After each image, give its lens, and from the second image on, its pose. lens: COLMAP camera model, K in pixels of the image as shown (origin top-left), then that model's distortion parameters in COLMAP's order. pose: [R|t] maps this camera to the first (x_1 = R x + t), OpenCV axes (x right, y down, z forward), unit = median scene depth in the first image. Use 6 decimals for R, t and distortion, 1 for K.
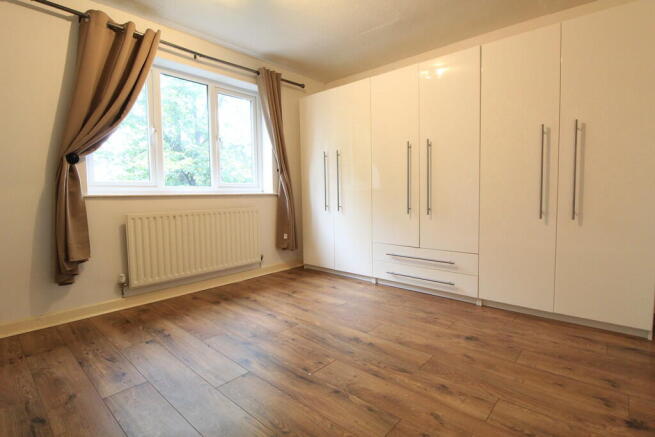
lens RADIAL K [[326.4, 0, 328.7], [0, 326.4, 208.5], [0, 0, 1]] dist [-0.002731, -0.001725]
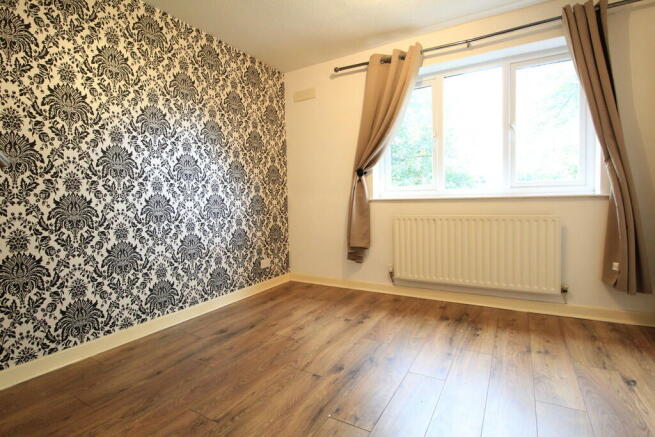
lens RADIAL K [[326.4, 0, 328.7], [0, 326.4, 208.5], [0, 0, 1]] dist [-0.002731, -0.001725]
pose [[0.201434, 0.036326, -0.978828, 0.463683], [-0.025309, 0.999171, 0.031873, -0.035483], [0.979175, 0.018353, 0.202187, 0.503568]]
